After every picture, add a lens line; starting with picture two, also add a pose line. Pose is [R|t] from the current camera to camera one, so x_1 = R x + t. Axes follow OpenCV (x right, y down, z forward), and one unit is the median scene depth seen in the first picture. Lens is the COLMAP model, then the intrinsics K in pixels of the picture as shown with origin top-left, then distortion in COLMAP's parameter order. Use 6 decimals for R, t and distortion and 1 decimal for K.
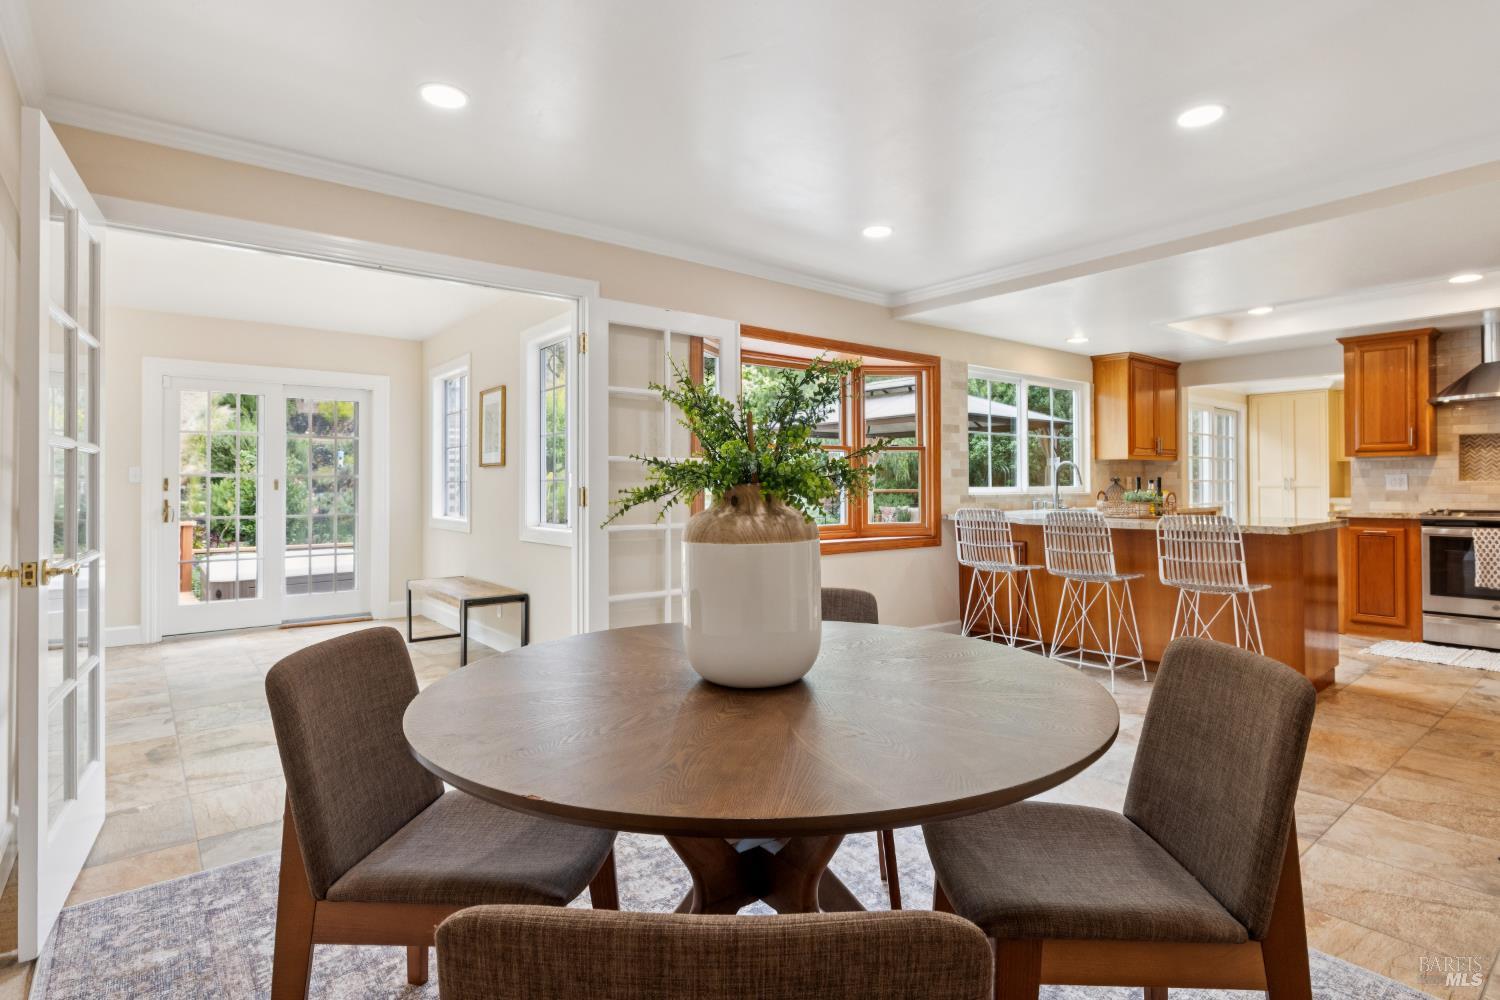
lens RADIAL K [[749.8, 0, 746.6], [0, 749.8, 478.2], [0, 0, 1]] dist [-0.010753, 0.000792]
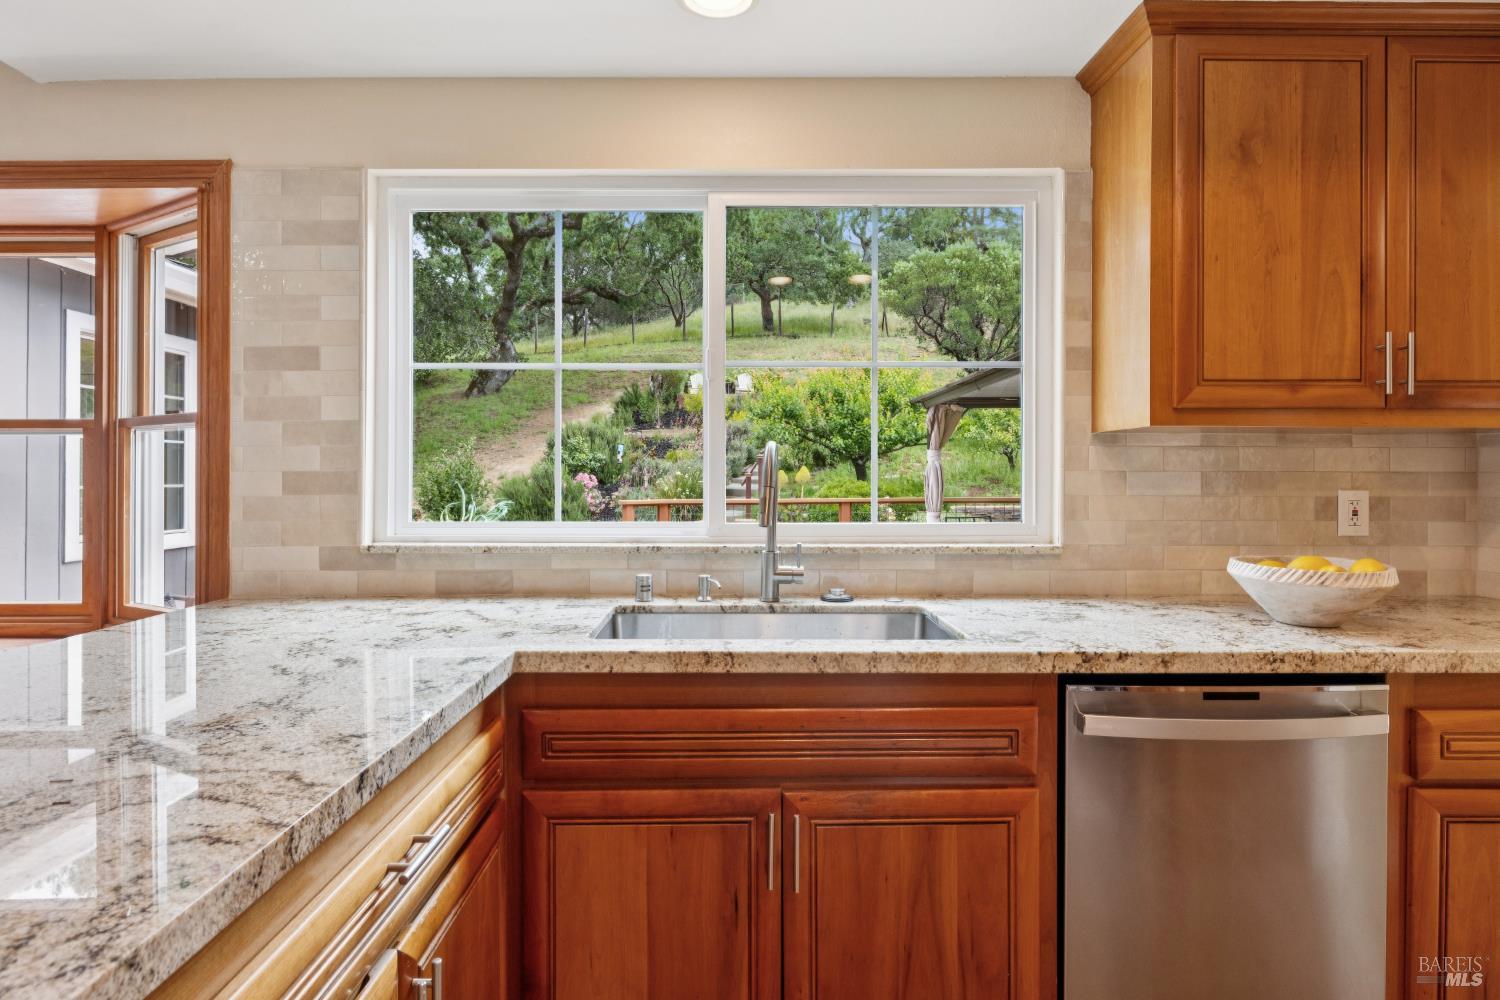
lens RADIAL K [[814.8, 0, 746.6], [0, 814.8, 475.5], [0, 0, 1]] dist [-0.001404, -0.000647]
pose [[0.788585, 0.003309, -0.614917, 0.669615], [0.001181, 0.999976, 0.006896, -0.012820], [0.614925, -0.006164, 0.788562, 0.812918]]
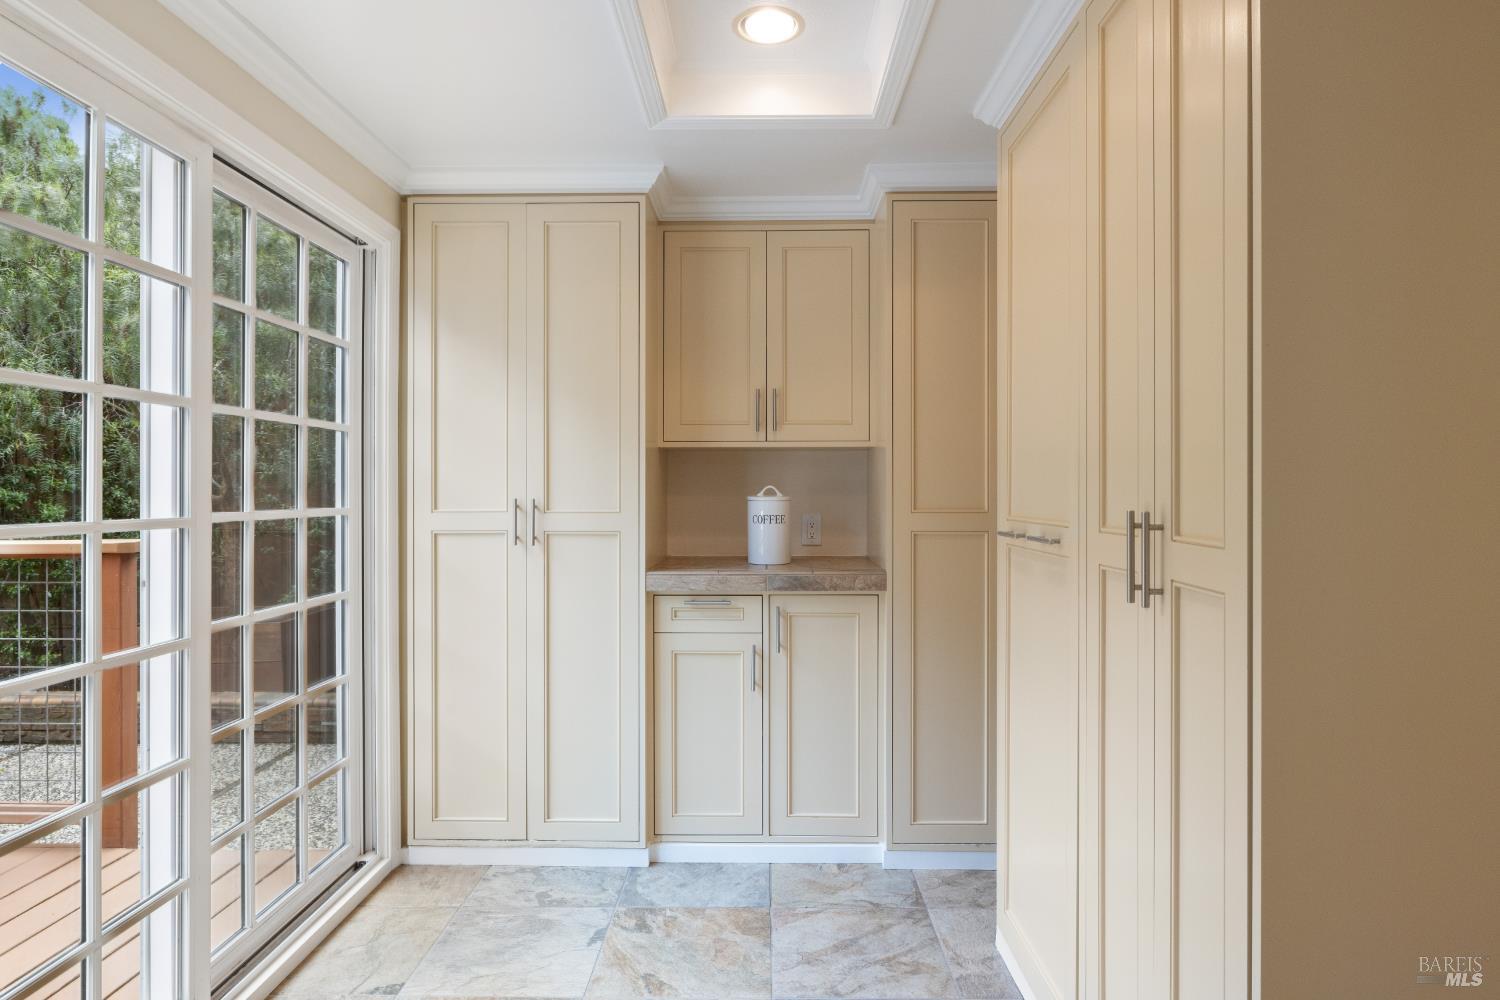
lens RADIAL K [[922.1, 0, 745.1], [0, 922.1, 491.2], [0, 0, 1]] dist [-0.003710, -0.001684]
pose [[0.637632, 0.001841, 0.770339, 0.803885], [-0.008905, 0.999948, 0.004981, -0.010114], [-0.770290, -0.010036, 0.637615, 1.123221]]
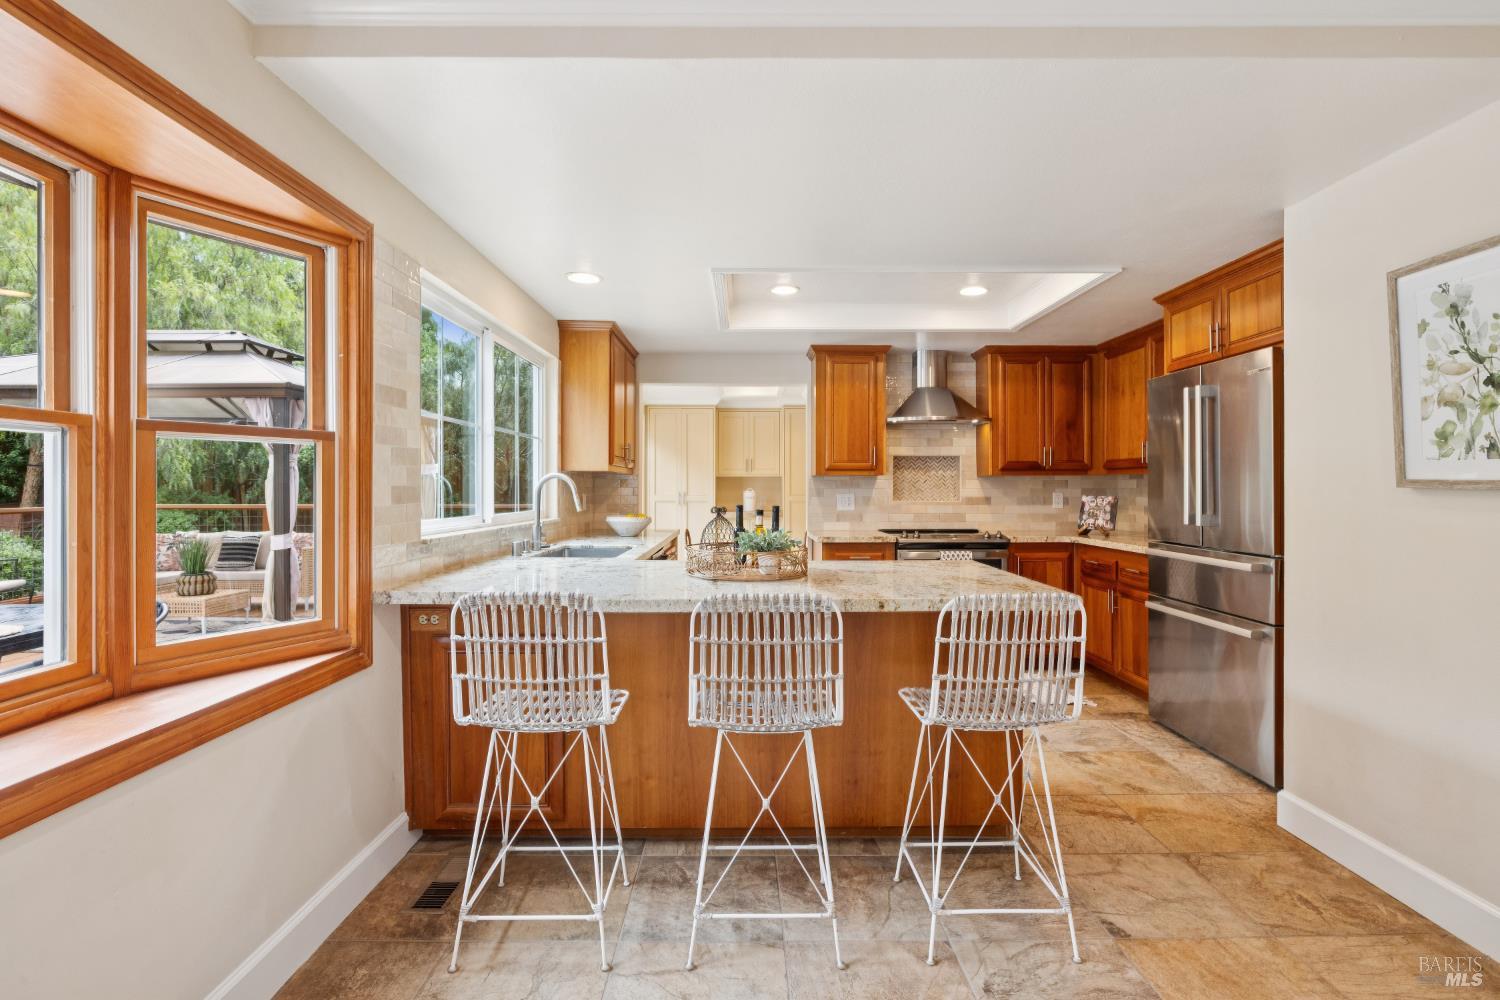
lens RADIAL K [[700.3, 0, 741.9], [0, 700.3, 490.0], [0, 0, 1]] dist [0.000719, 0.000529]
pose [[0.619670, 0.002029, 0.784860, 0.072809], [-0.009620, 0.999941, 0.005010, -0.014213], [-0.784804, -0.010655, 0.619653, 0.565730]]
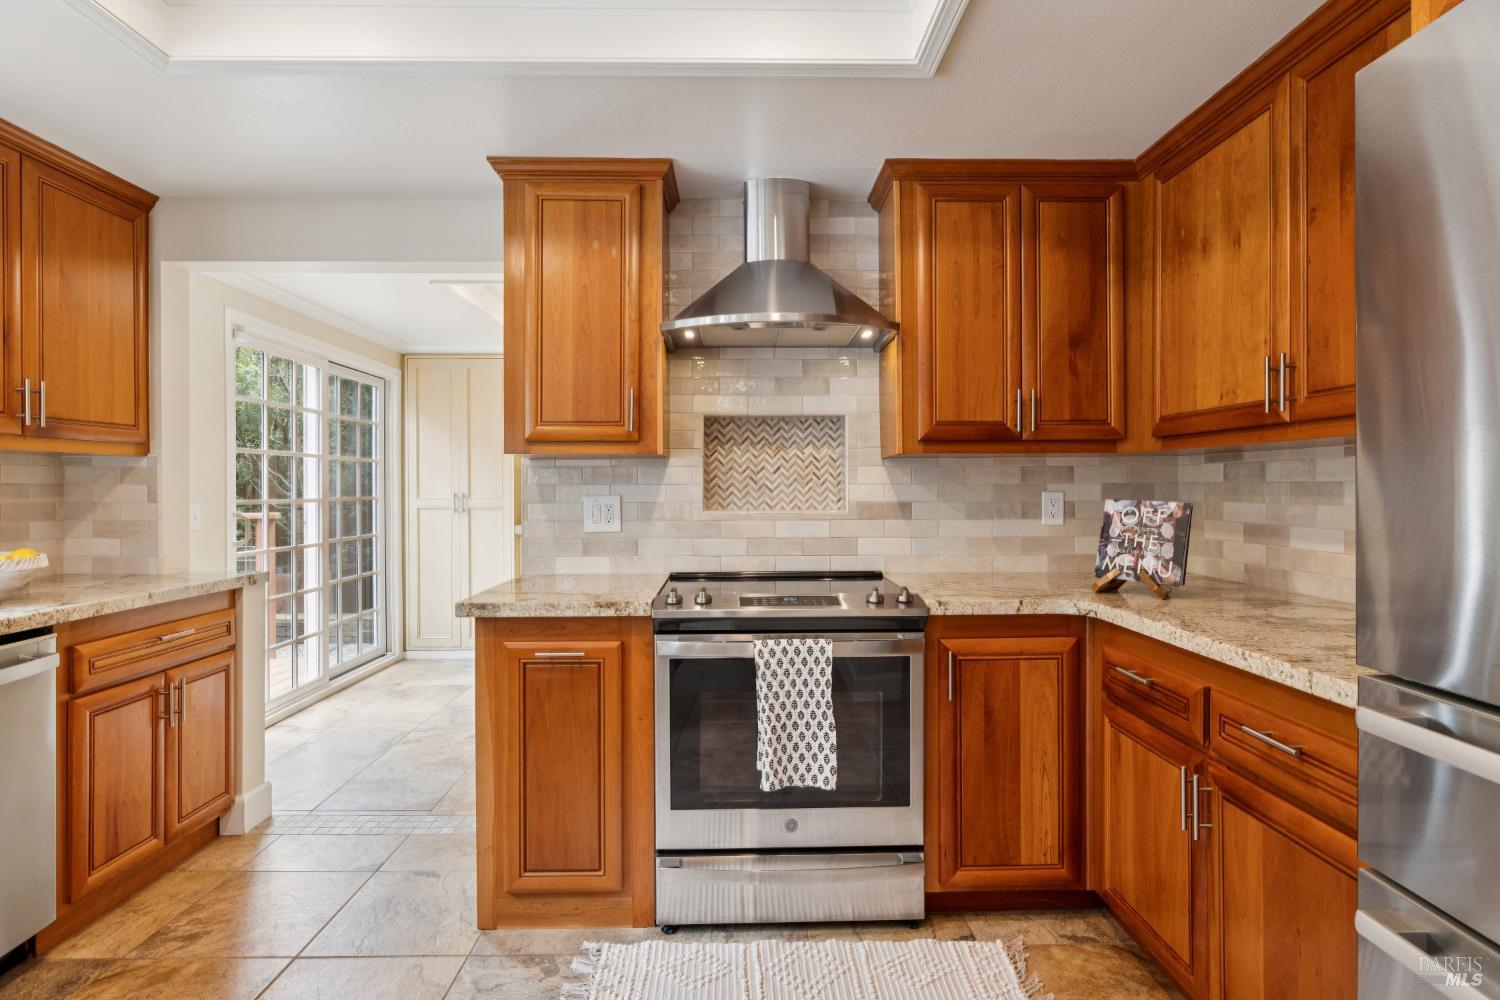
lens RADIAL K [[754.5, 0, 741.5], [0, 754.5, 493.6], [0, 0, 1]] dist [-0.002834, -0.000084]
pose [[0.610388, -0.004400, 0.792091, 0.587914], [-0.006378, 0.999925, 0.010470, -0.013035], [-0.792077, -0.011443, 0.610314, 0.682900]]
